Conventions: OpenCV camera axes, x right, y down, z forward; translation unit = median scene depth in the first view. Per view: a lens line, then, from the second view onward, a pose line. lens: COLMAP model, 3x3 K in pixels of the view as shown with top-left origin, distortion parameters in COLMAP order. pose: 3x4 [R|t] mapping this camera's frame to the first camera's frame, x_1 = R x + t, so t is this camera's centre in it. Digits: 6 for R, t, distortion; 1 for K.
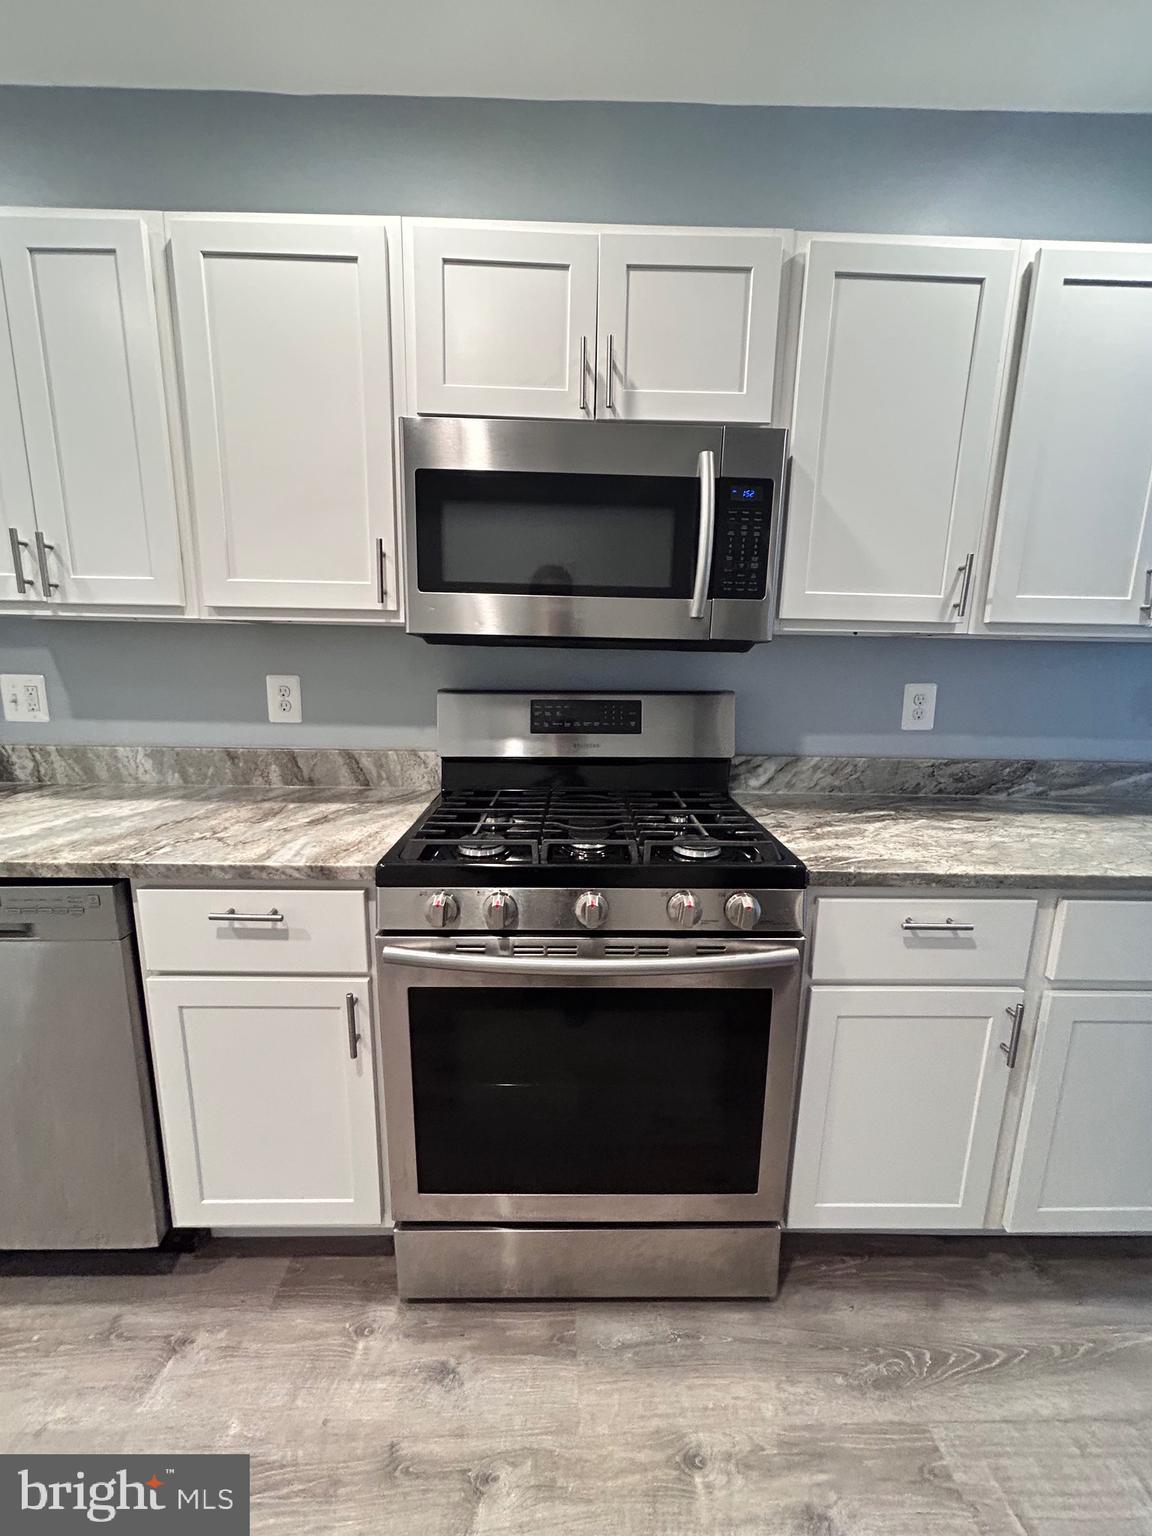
lens RADIAL K [[616.6, 0, 582.4], [0, 616.6, 770.2], [0, 0, 1]] dist [-0.003356, 0.000994]
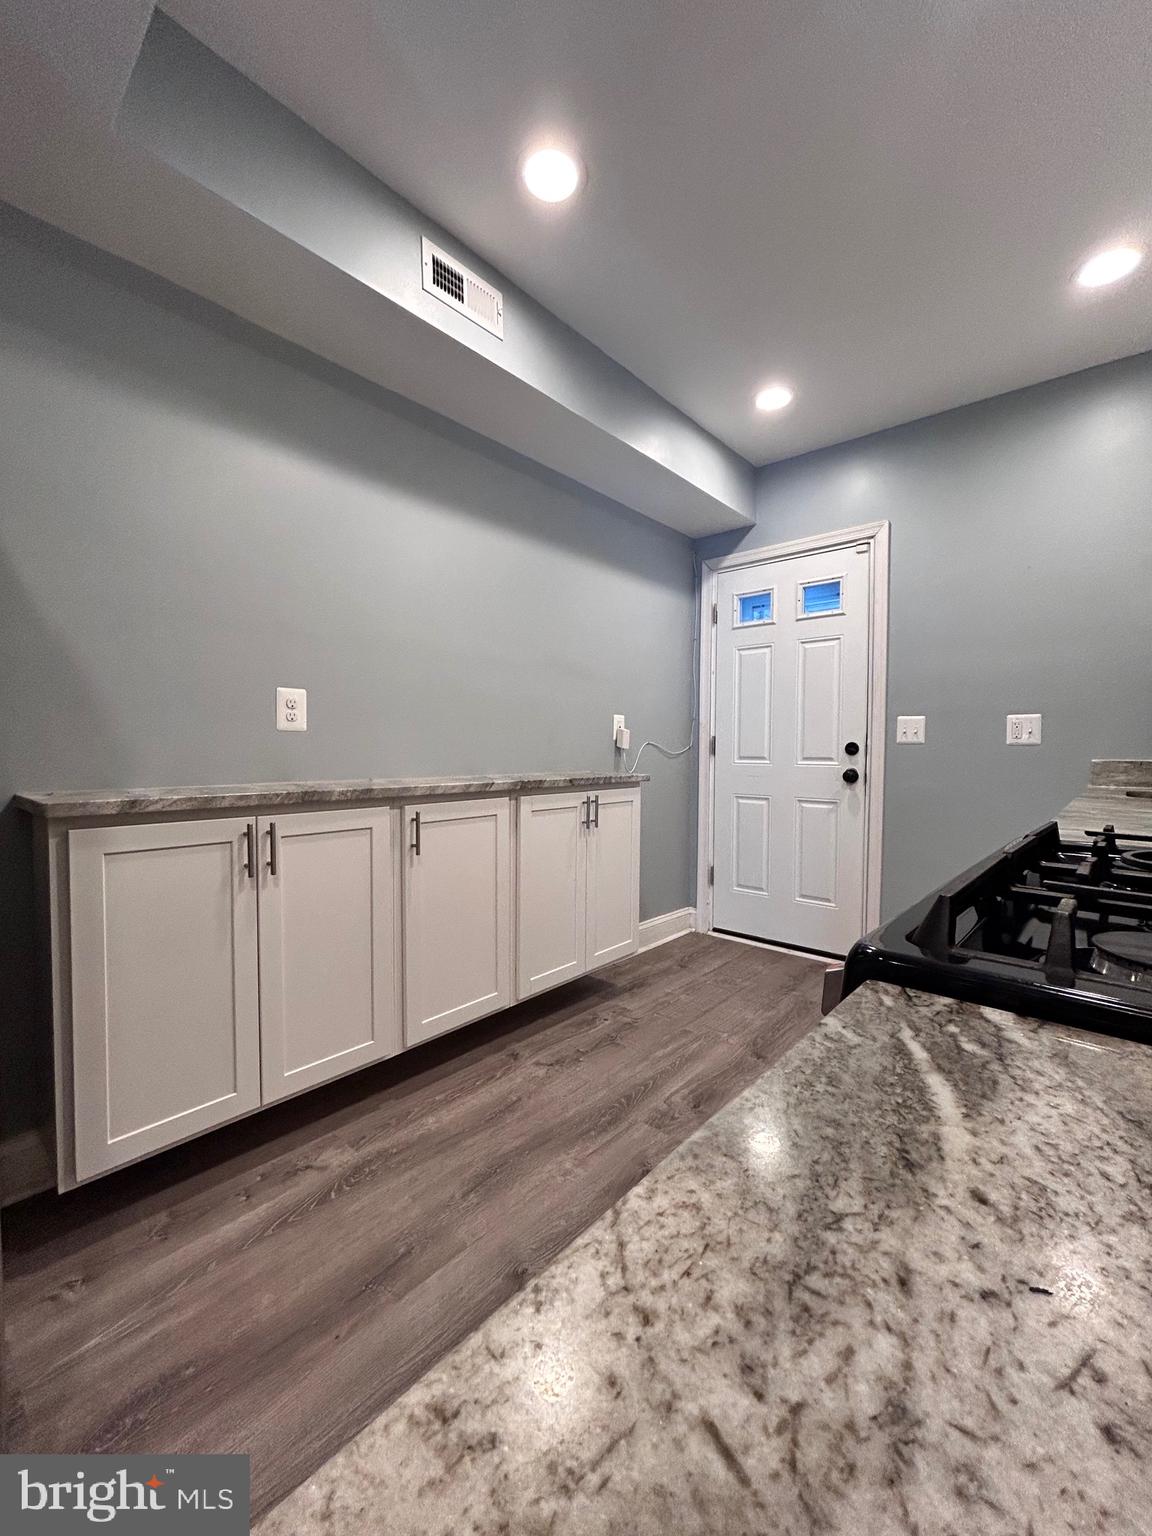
lens RADIAL K [[616.6, 0, 575.4], [0, 616.6, 770.1], [0, 0, 1]] dist [-0.003356, 0.000994]
pose [[-0.683474, 0.003459, -0.729967, 0.653438], [-0.153377, 0.976986, 0.148238, 0.023931], [0.713680, 0.213276, -0.667214, 0.983593]]
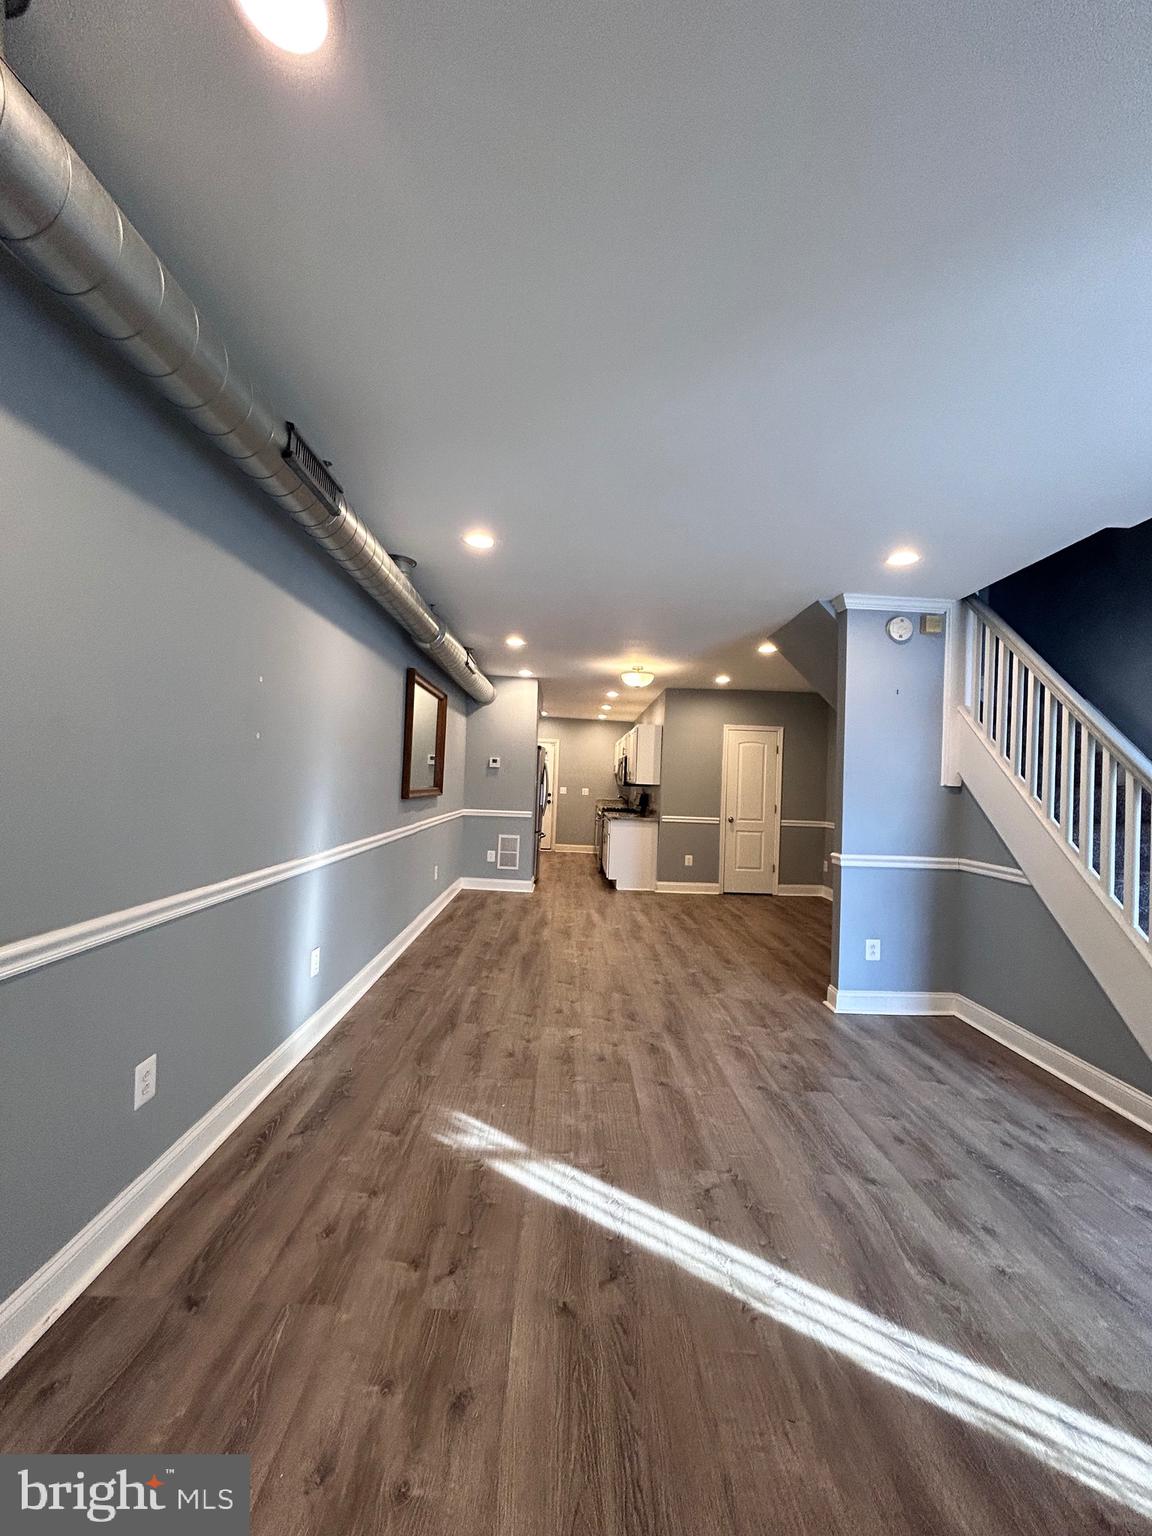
lens RADIAL K [[616.6, 0, 574.0], [0, 616.6, 768.8], [0, 0, 1]] dist [-0.003356, 0.000994]
pose [[-0.020640, -0.038190, -0.999057, 7.845475], [-0.224475, 0.973935, -0.032592, -0.031585], [0.974261, 0.223591, -0.028675, 0.669265]]
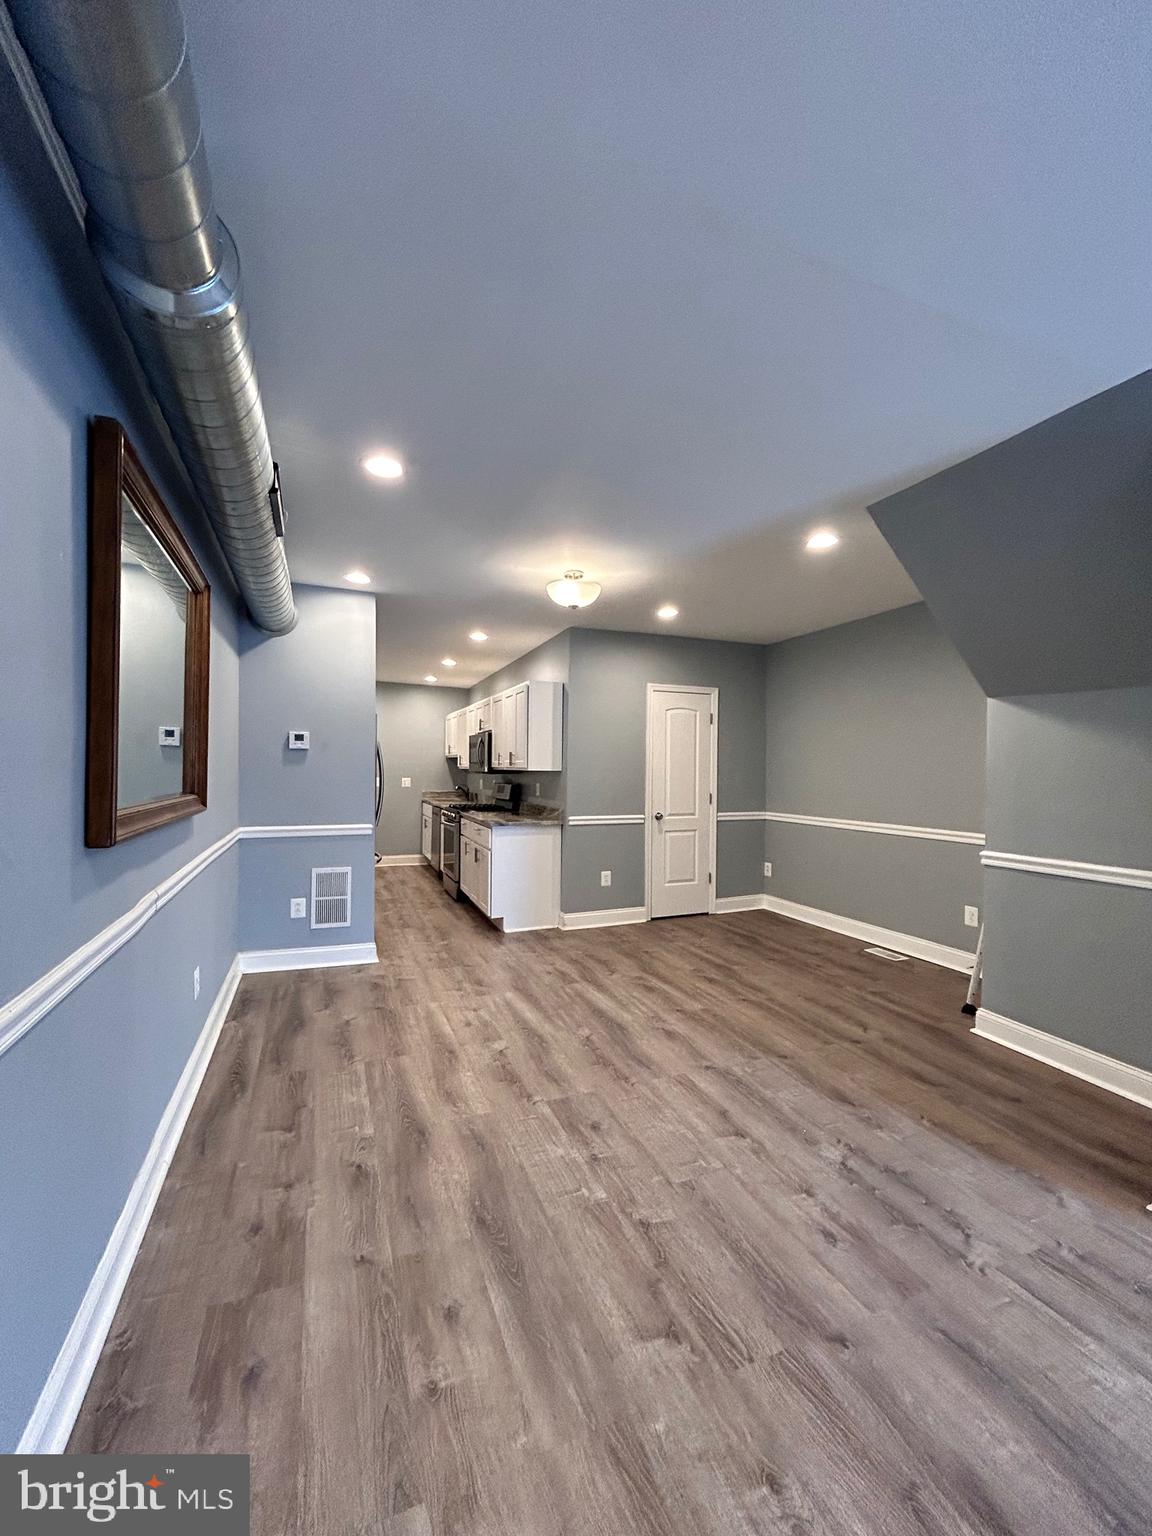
lens RADIAL K [[616.6, 0, 573.7], [0, 616.6, 768.6], [0, 0, 1]] dist [-0.003356, 0.000994]
pose [[0.346036, -0.015921, -0.938086, 5.469018], [-0.177731, 0.980640, -0.082204, 0.049763], [0.921233, 0.195173, 0.336507, -0.006785]]
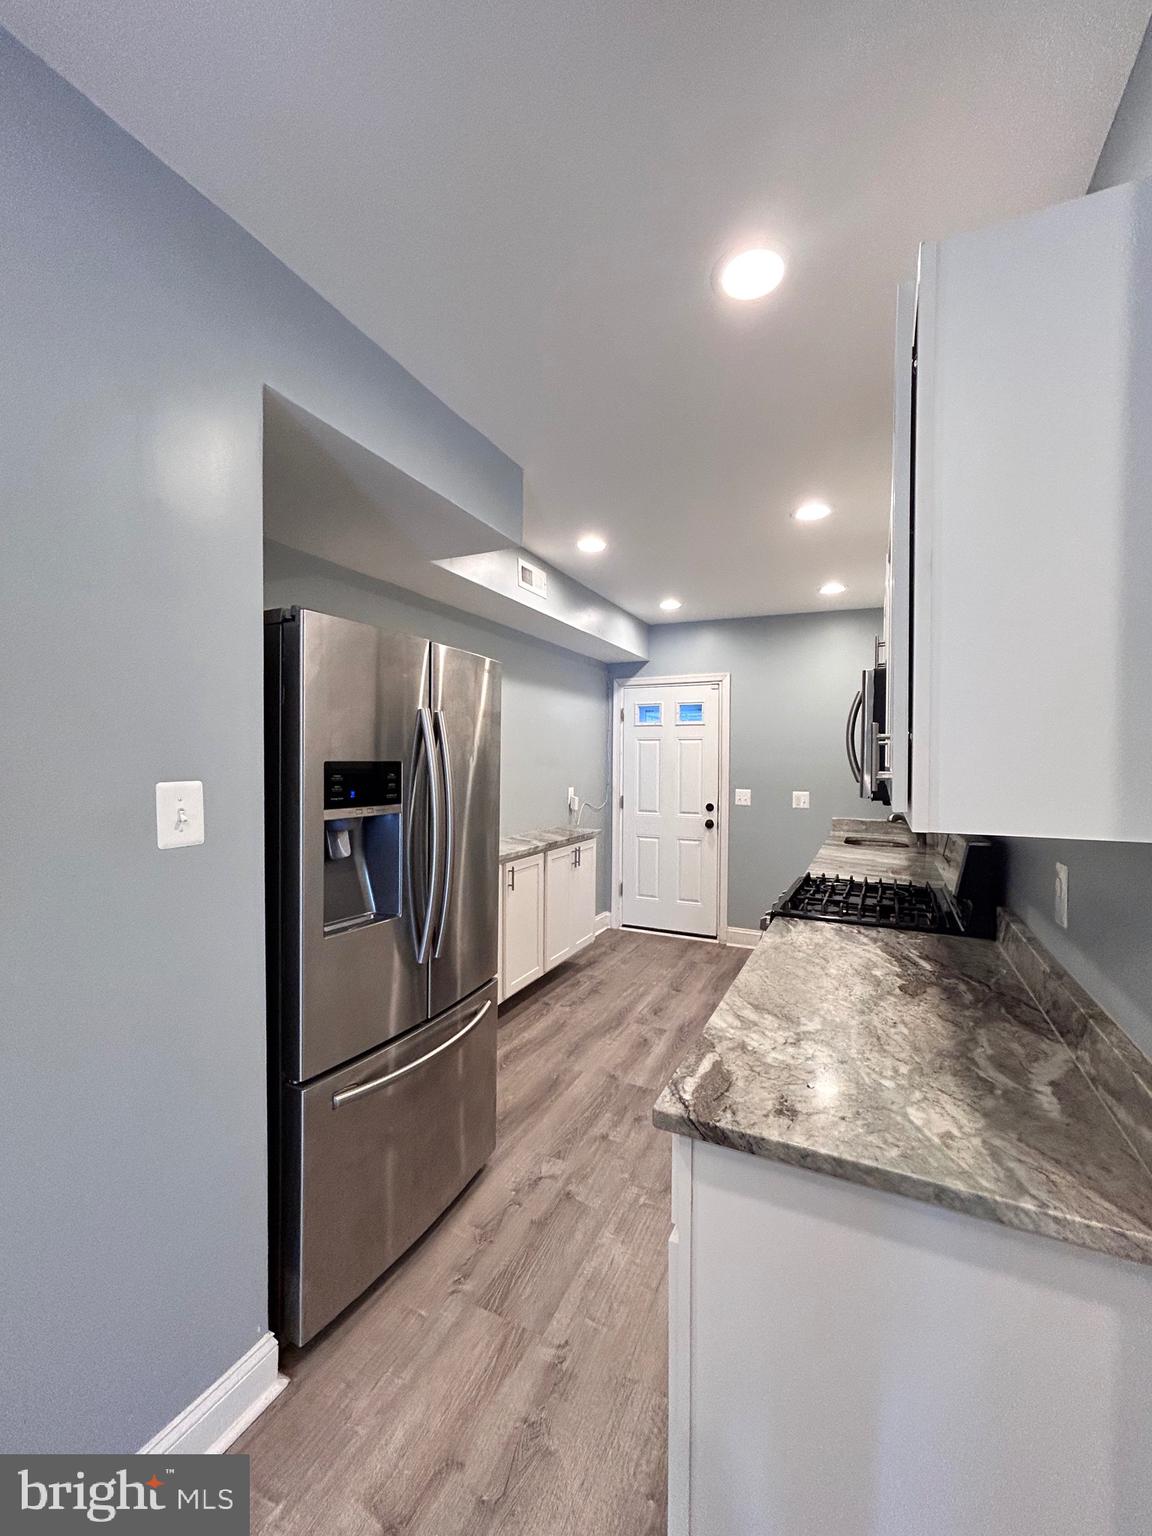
lens RADIAL K [[616.6, 0, 572.2], [0, 616.6, 764.4], [0, 0, 1]] dist [-0.003356, 0.000994]
pose [[-0.462219, -0.013964, -0.886656, 2.109541], [-0.180201, 0.980493, 0.078498, -0.296140], [0.868263, 0.196059, -0.455719, 1.111677]]
